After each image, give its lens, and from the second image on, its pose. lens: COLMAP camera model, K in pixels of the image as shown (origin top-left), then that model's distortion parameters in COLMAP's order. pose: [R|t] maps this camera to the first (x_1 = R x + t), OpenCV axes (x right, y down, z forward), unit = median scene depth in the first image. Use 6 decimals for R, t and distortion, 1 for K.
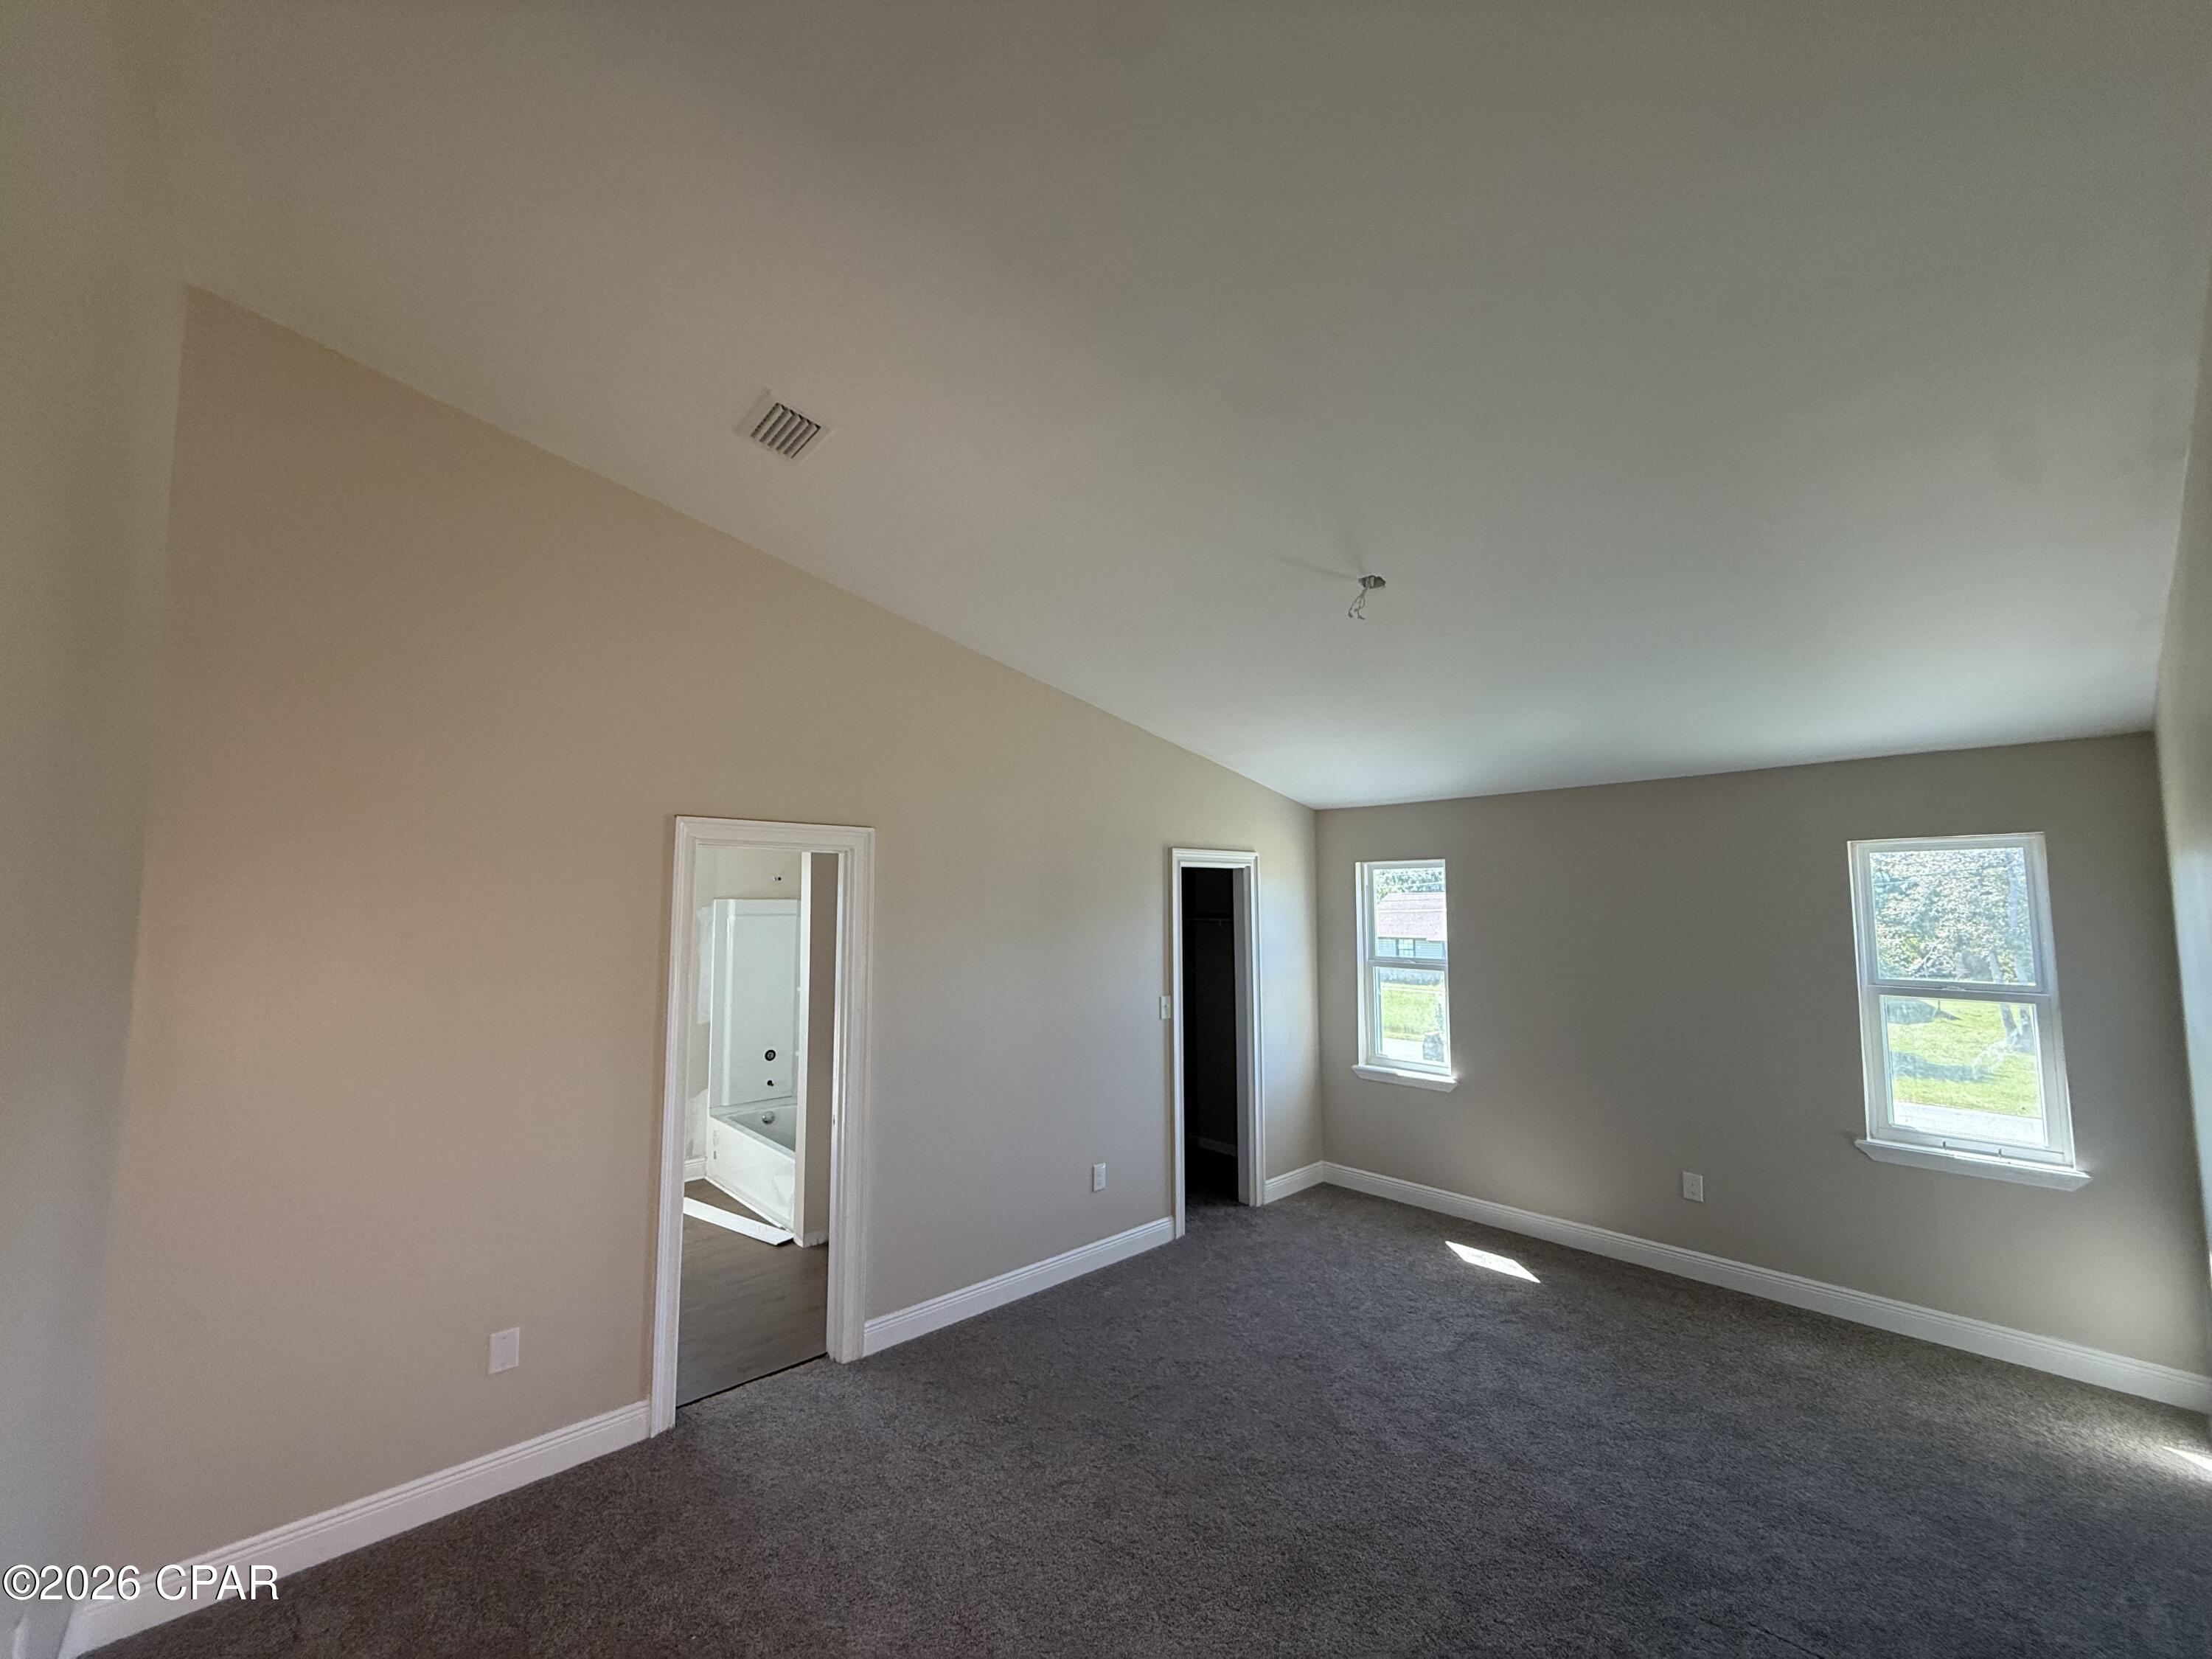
lens RADIAL K [[884.2, 0, 1115.9], [0, 884.2, 833.6], [0, 0, 1]] dist [-0.001256, 0.000386]
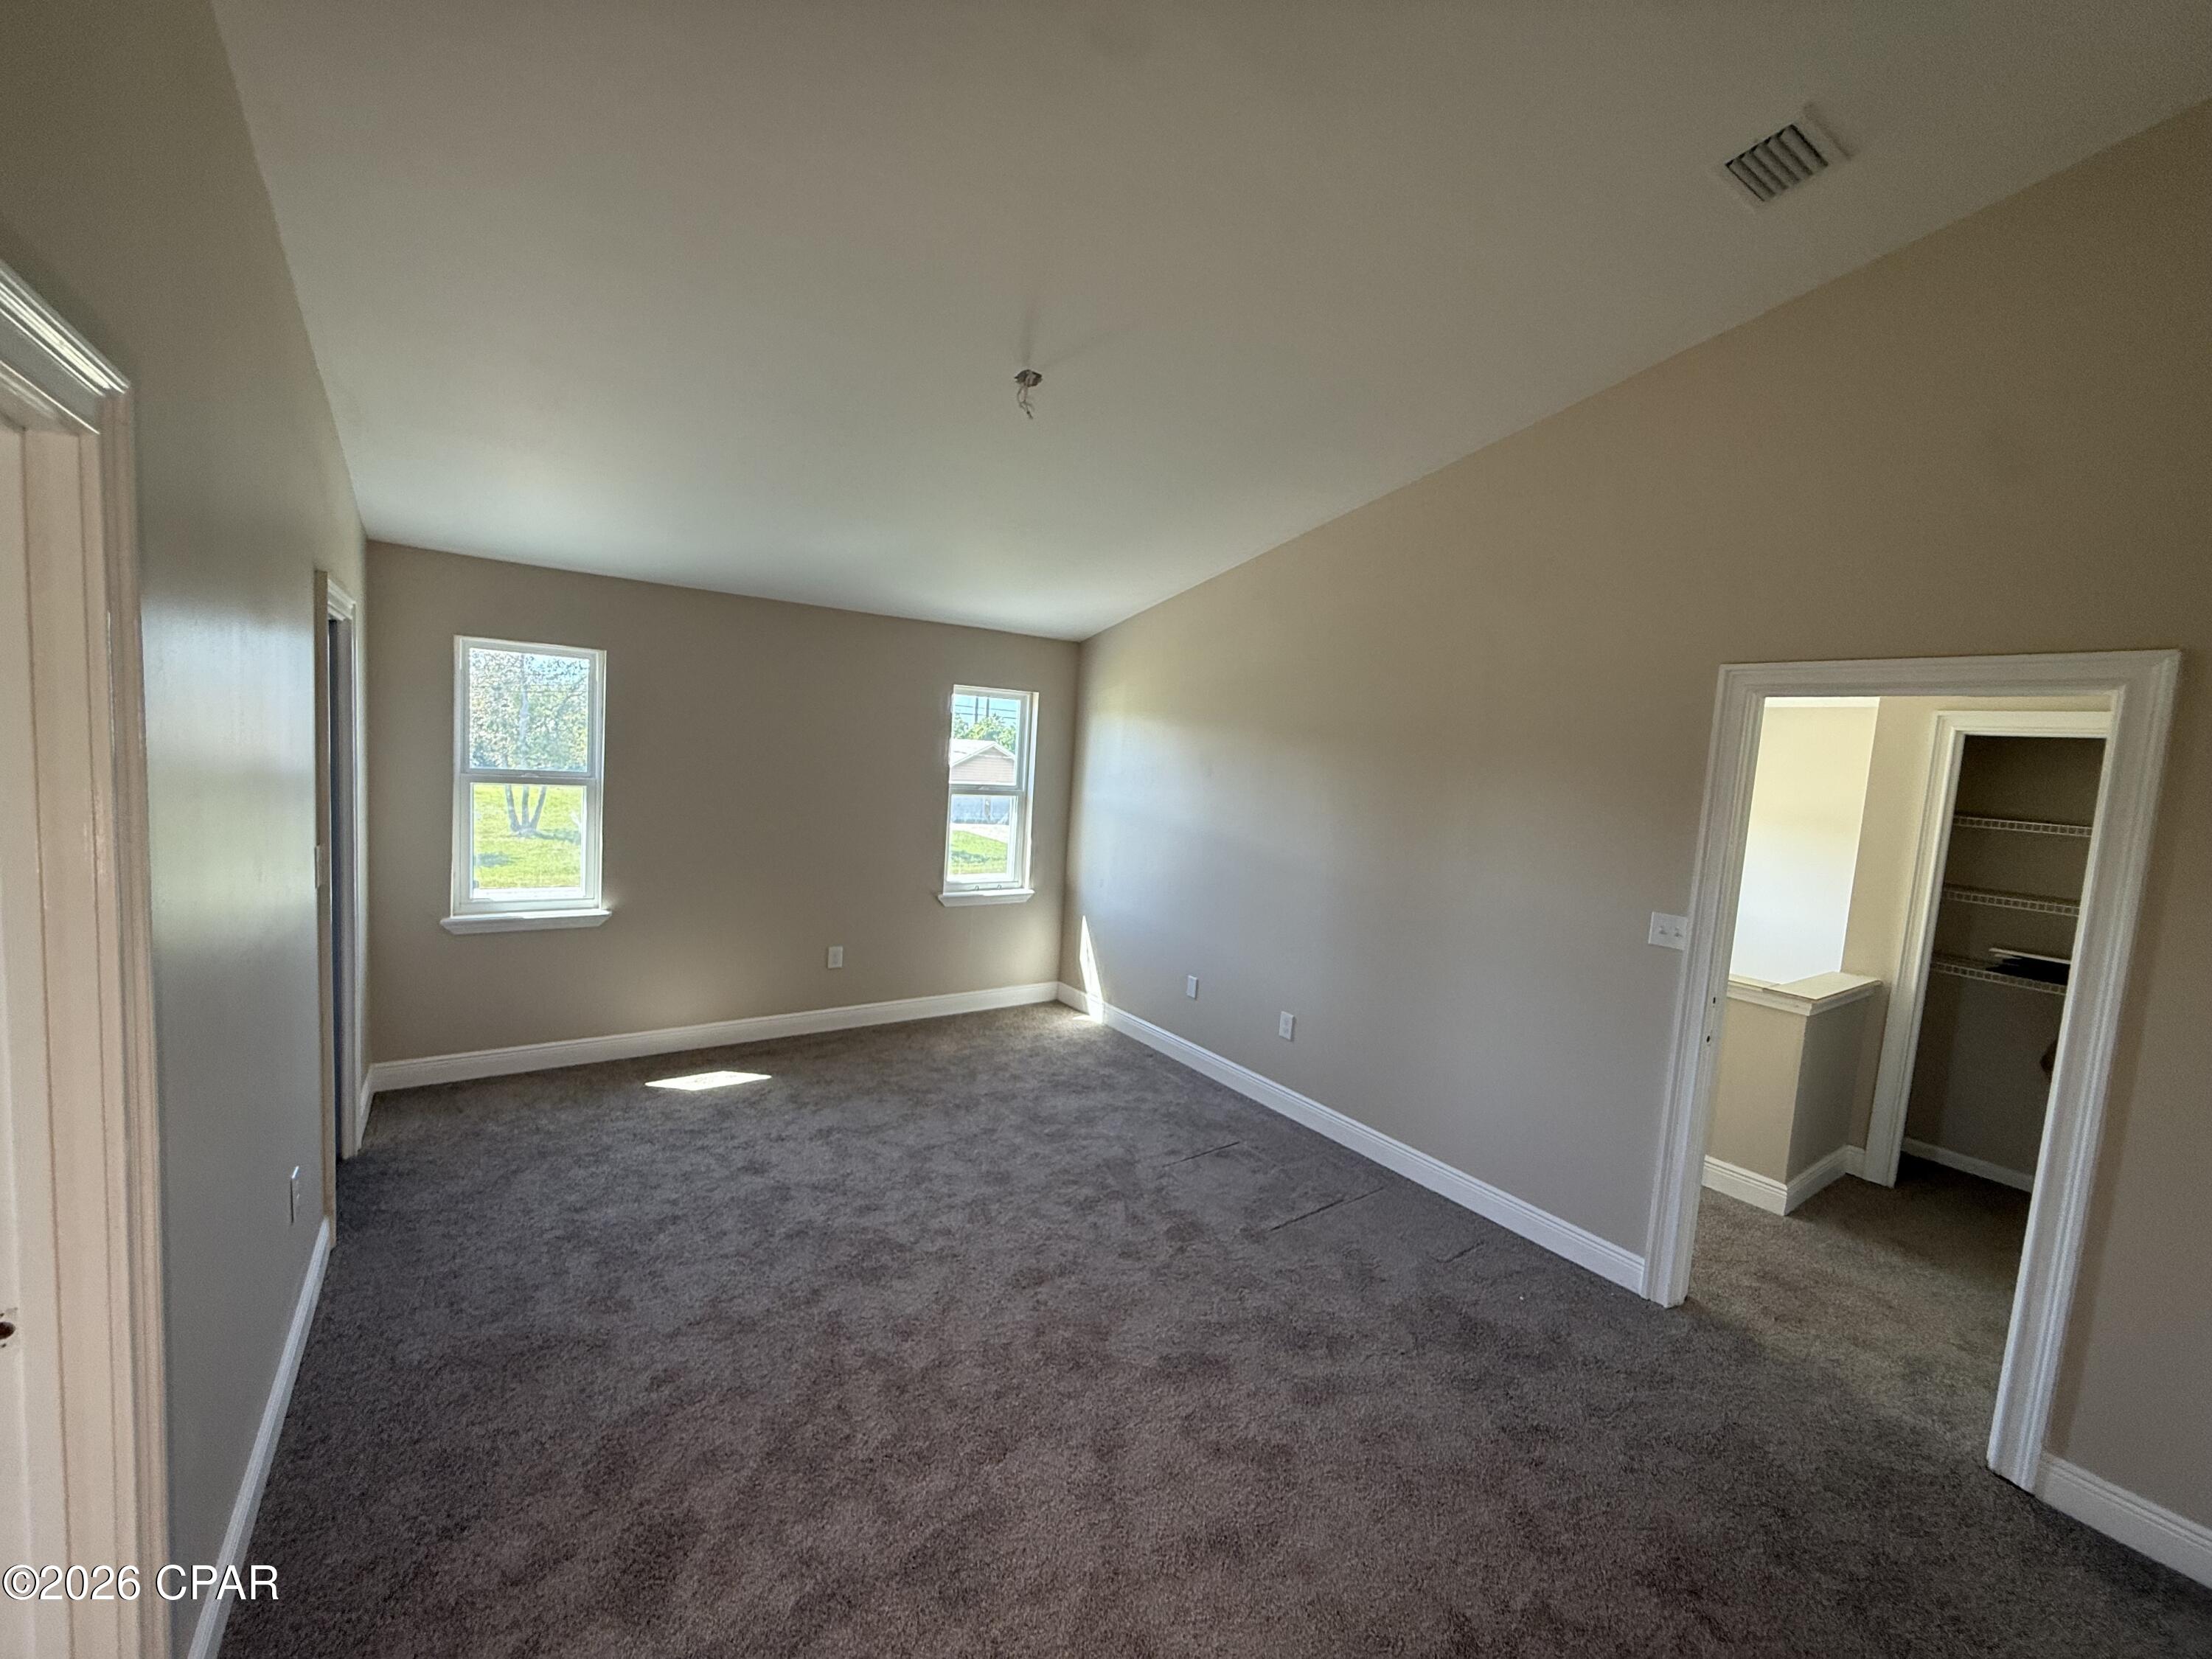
lens RADIAL K [[884.2, 0, 1118.7], [0, 884.2, 822.2], [0, 0, 1]] dist [-0.001256, 0.000386]
pose [[0.121424, -0.077797, 0.989547, -0.473409], [-0.150294, 0.983989, 0.095802, 0.041962], [-0.981157, -0.160355, 0.107787, 0.505156]]
